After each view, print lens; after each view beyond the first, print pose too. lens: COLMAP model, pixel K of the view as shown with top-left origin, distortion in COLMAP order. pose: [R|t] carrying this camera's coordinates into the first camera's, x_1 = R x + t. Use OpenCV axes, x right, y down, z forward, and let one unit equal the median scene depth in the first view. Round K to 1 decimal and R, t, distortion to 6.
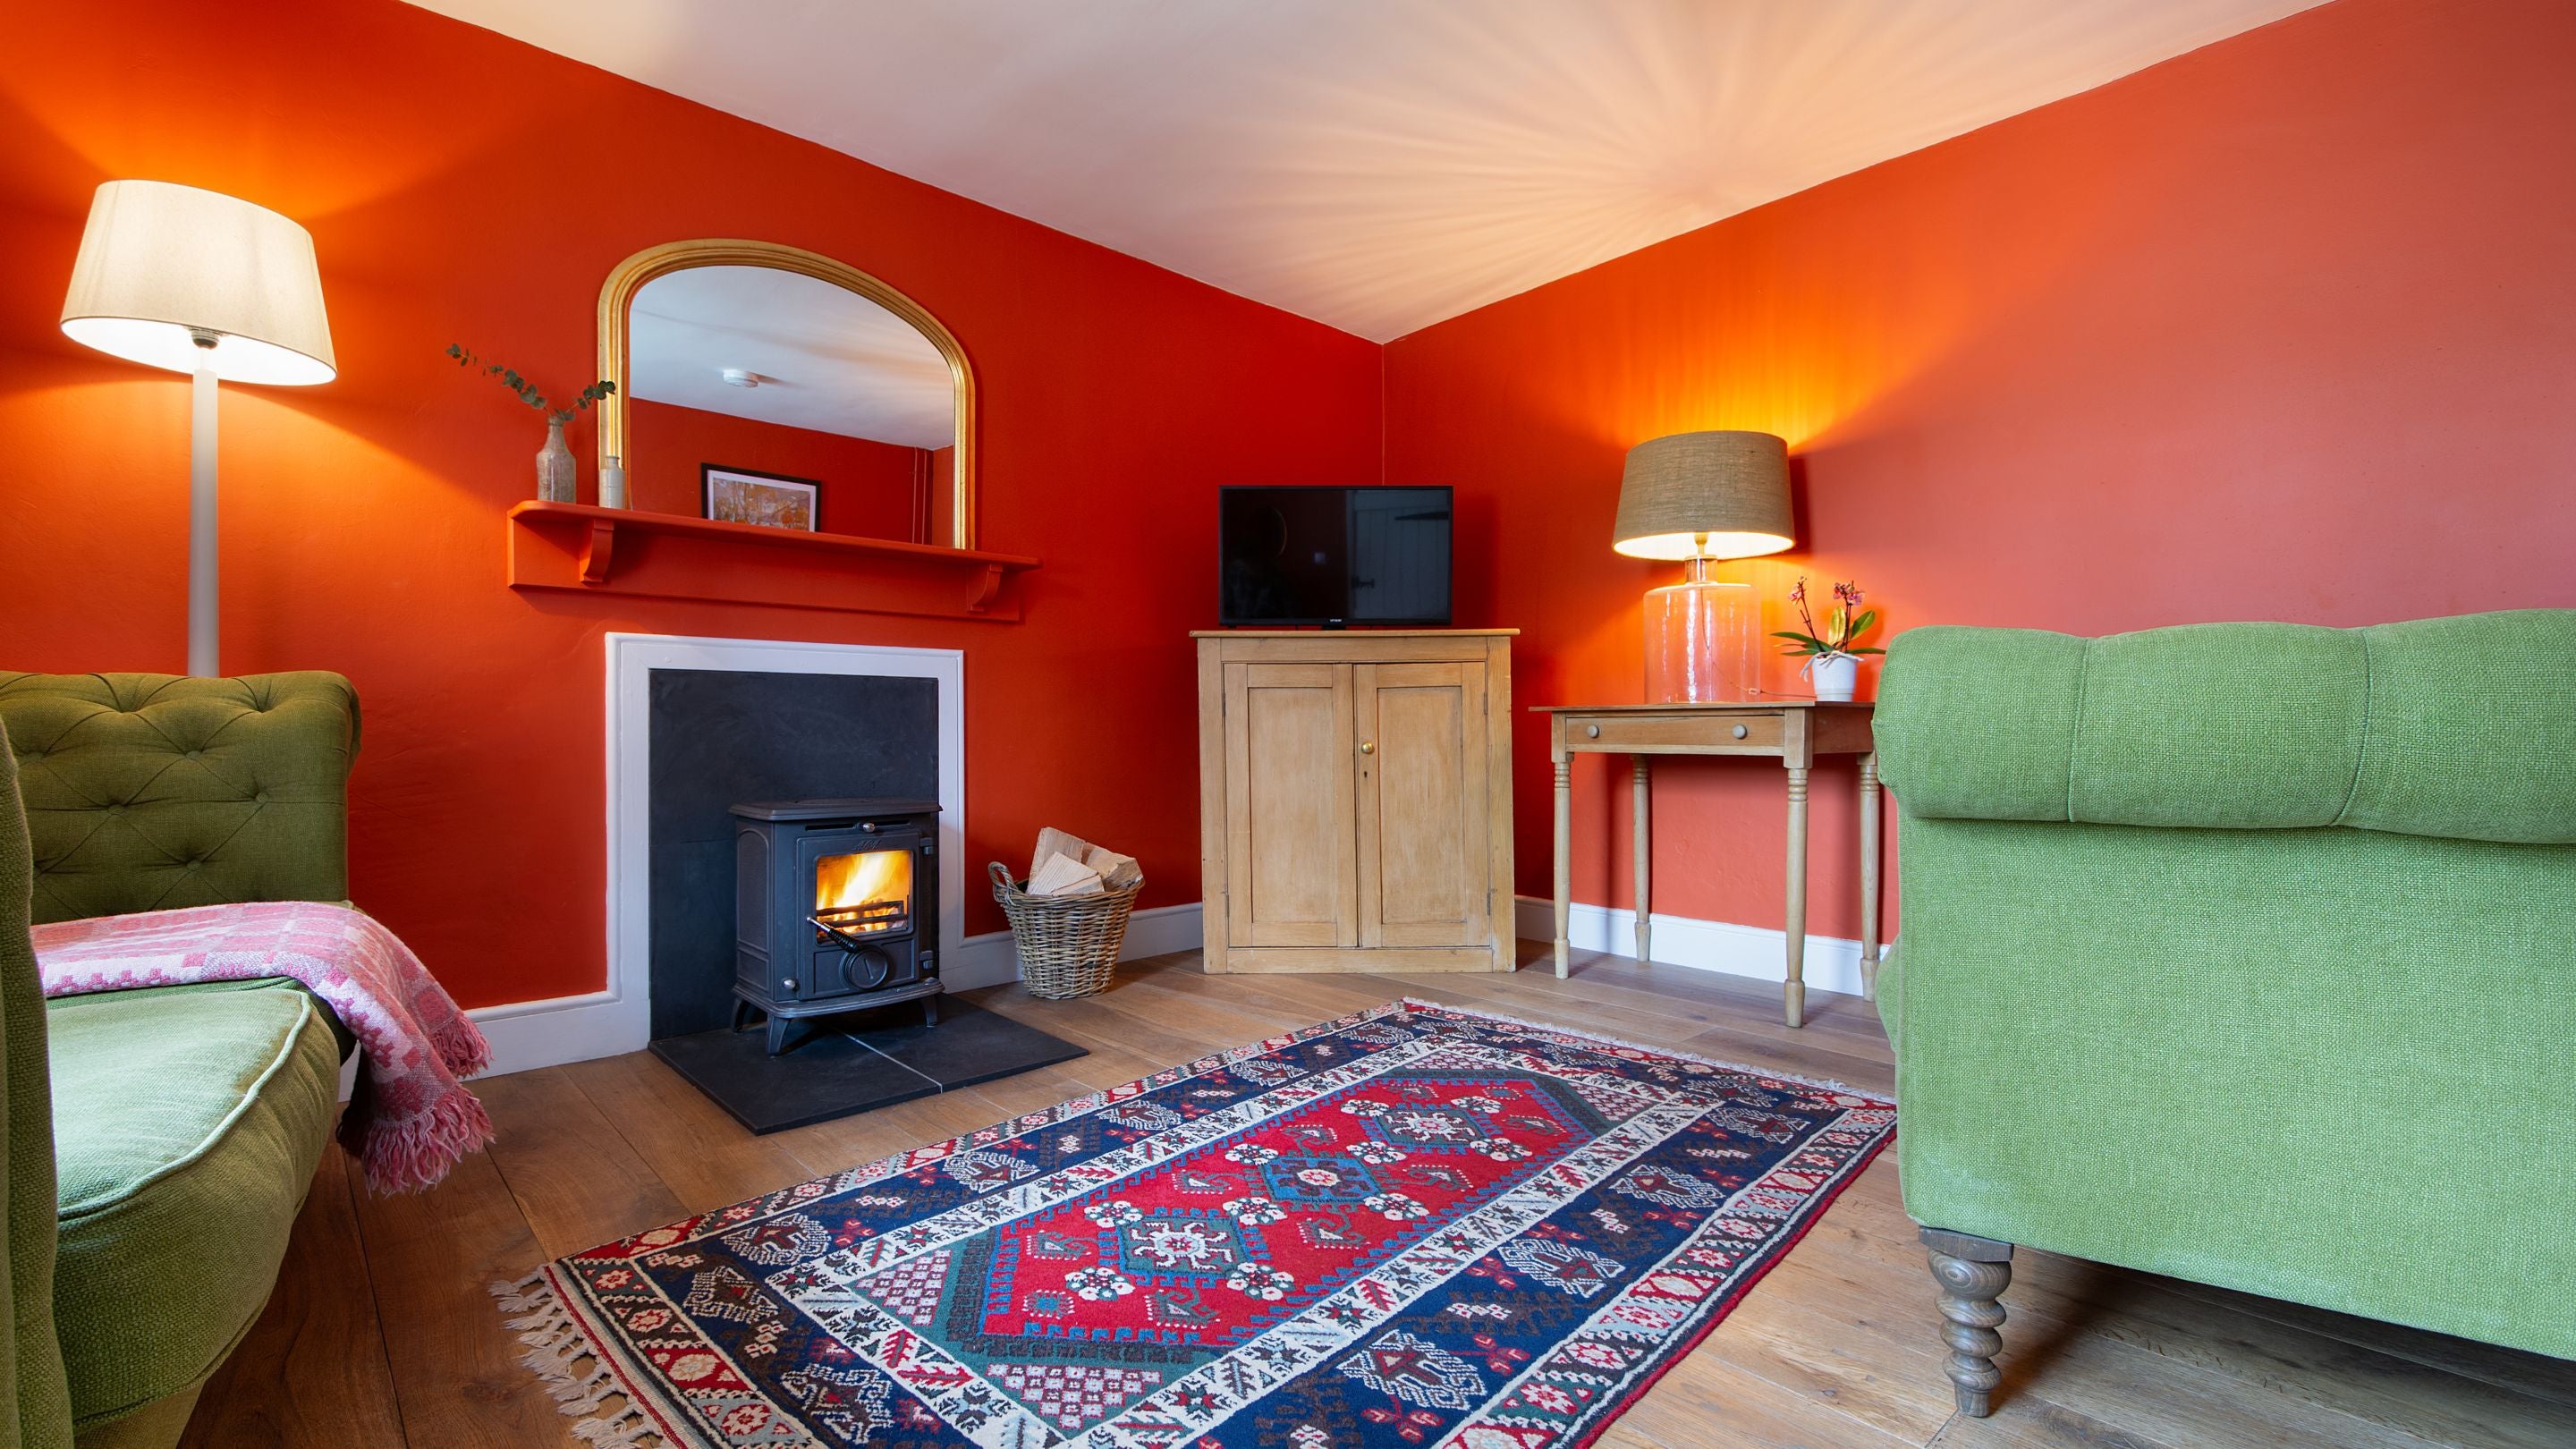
lens RADIAL K [[1119.1, 0, 1288.0], [0, 1119.1, 724.5], [0, 0, 1]] dist [0.019846, -0.000086]
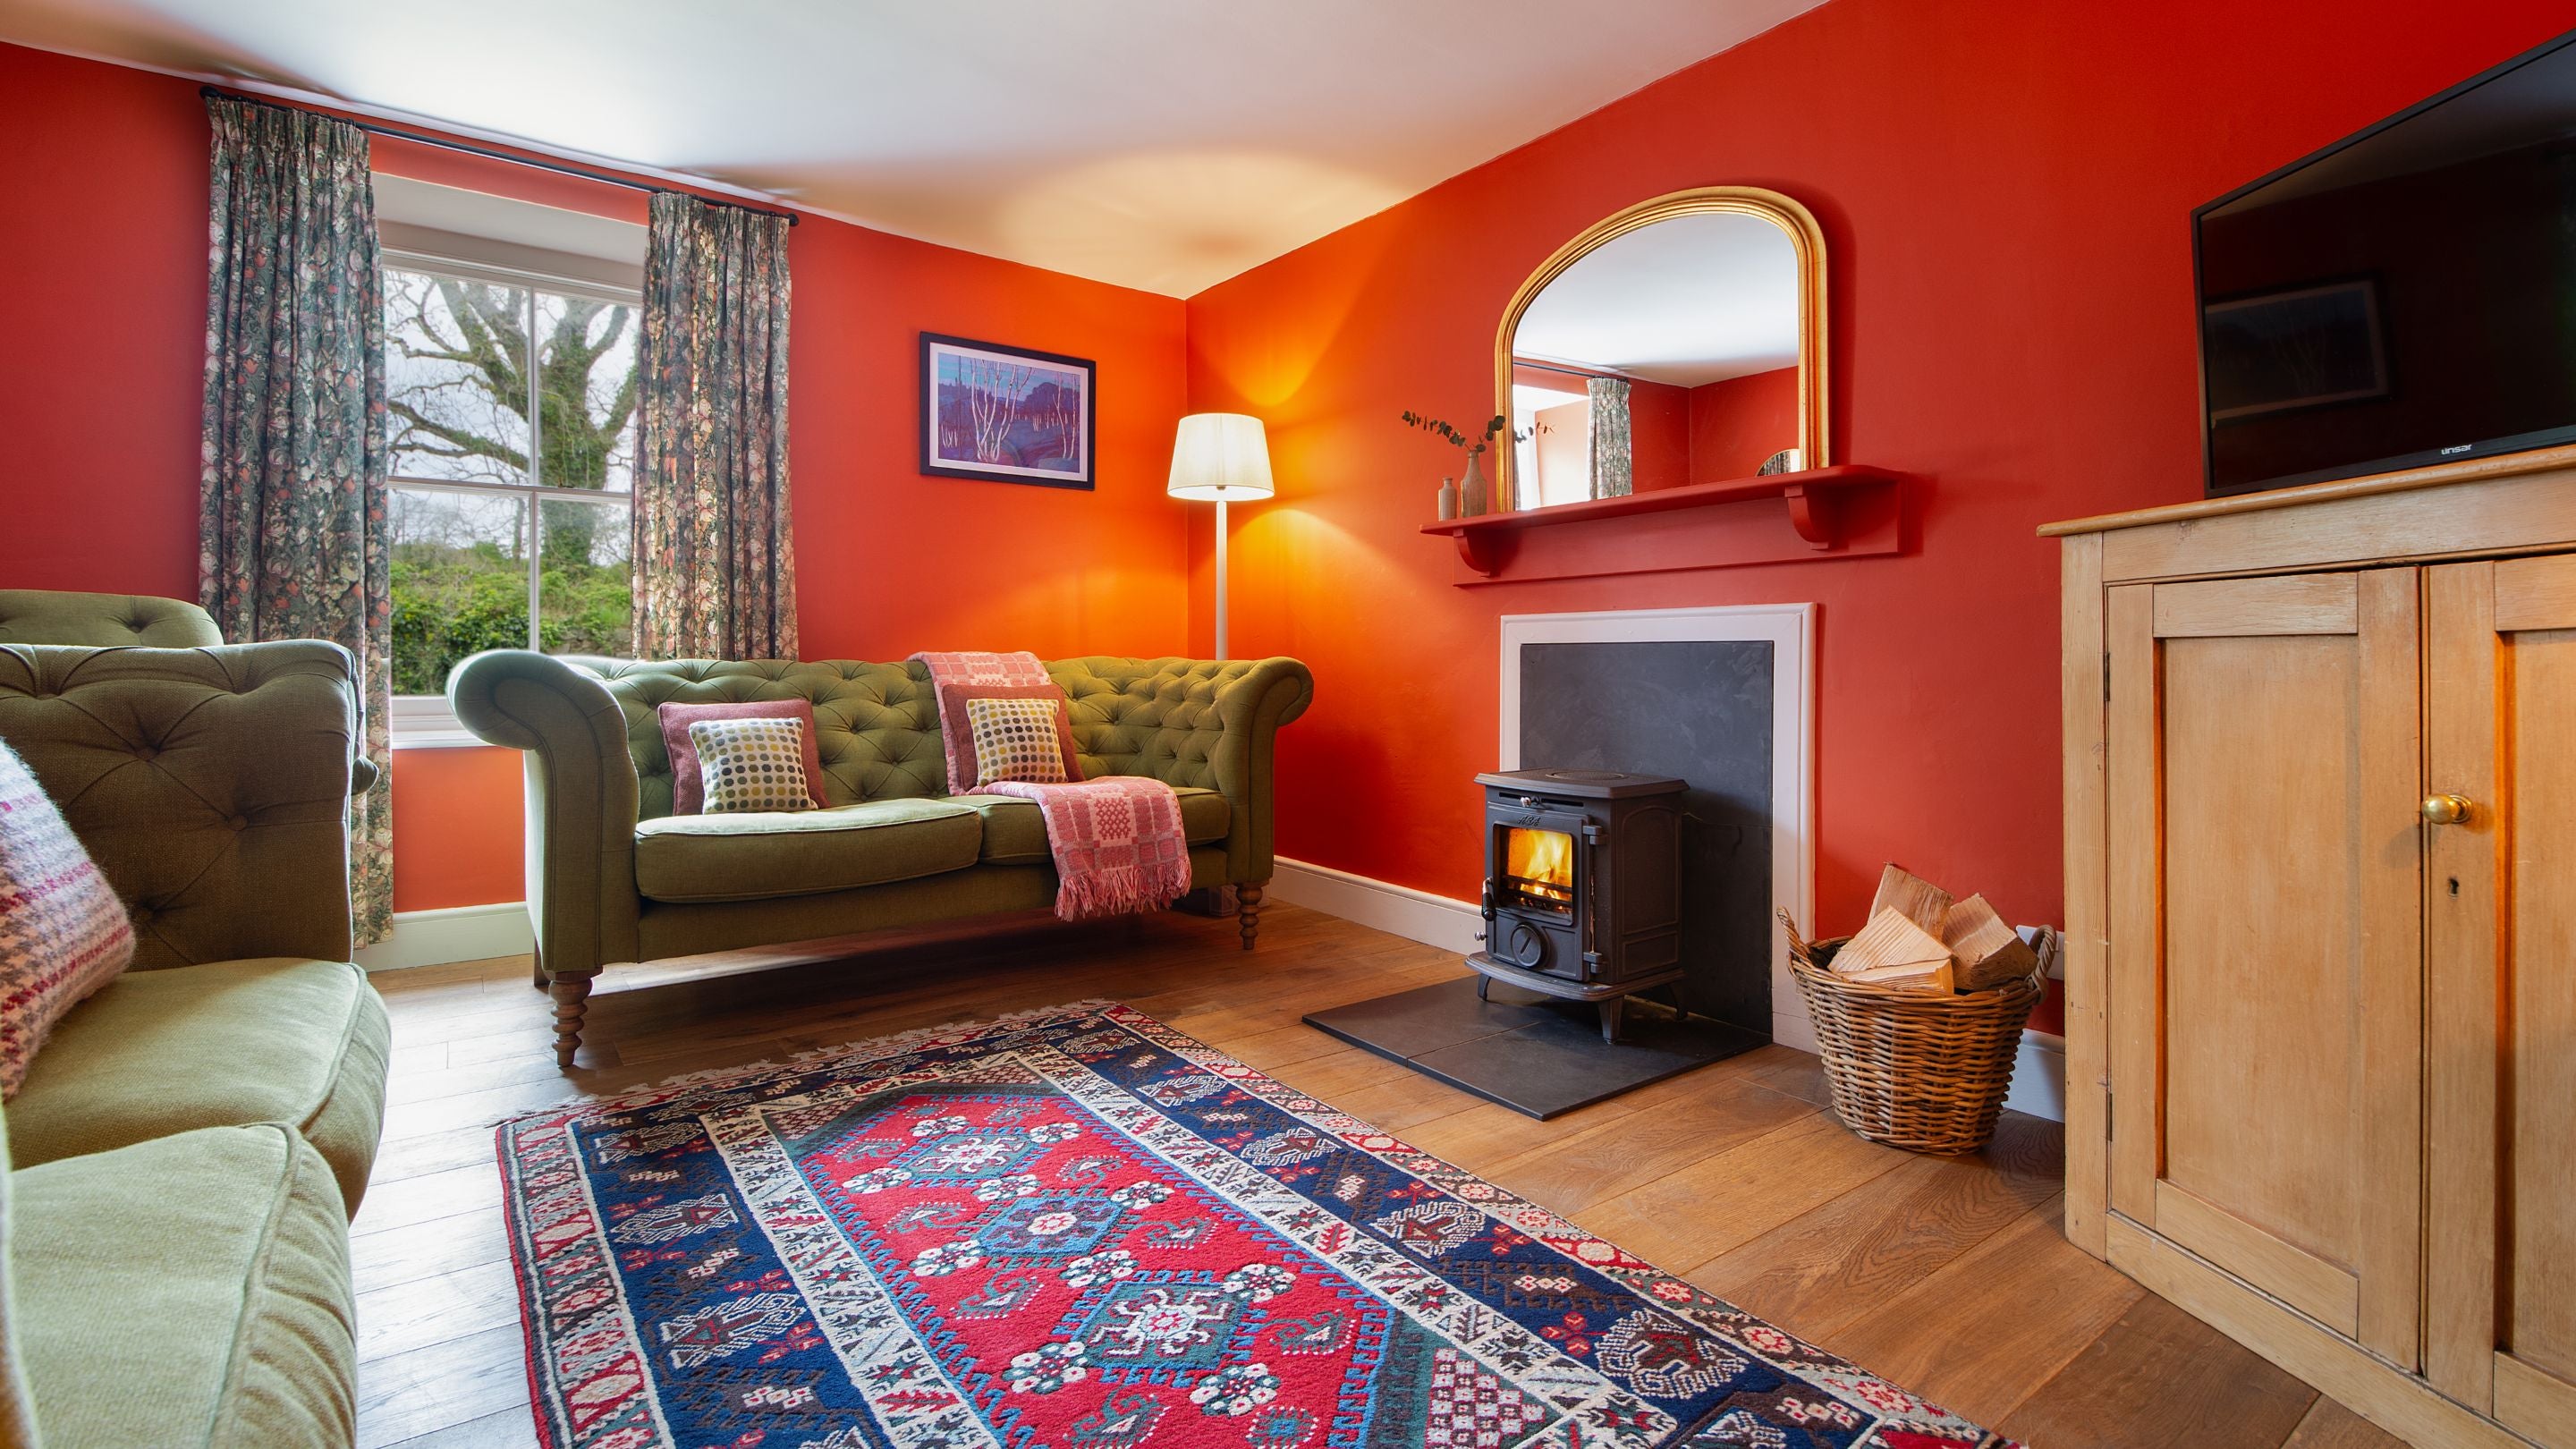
lens RADIAL K [[1166.7, 0, 1288.0], [0, 1166.7, 724.5], [0, 0, 1]] dist [0.001026, -0.000634]
pose [[-0.188873, 0.058661, -0.980248, 0.831738], [-0.002034, 0.998189, 0.060127, -0.048132], [0.981999, 0.013350, -0.188412, 1.277408]]
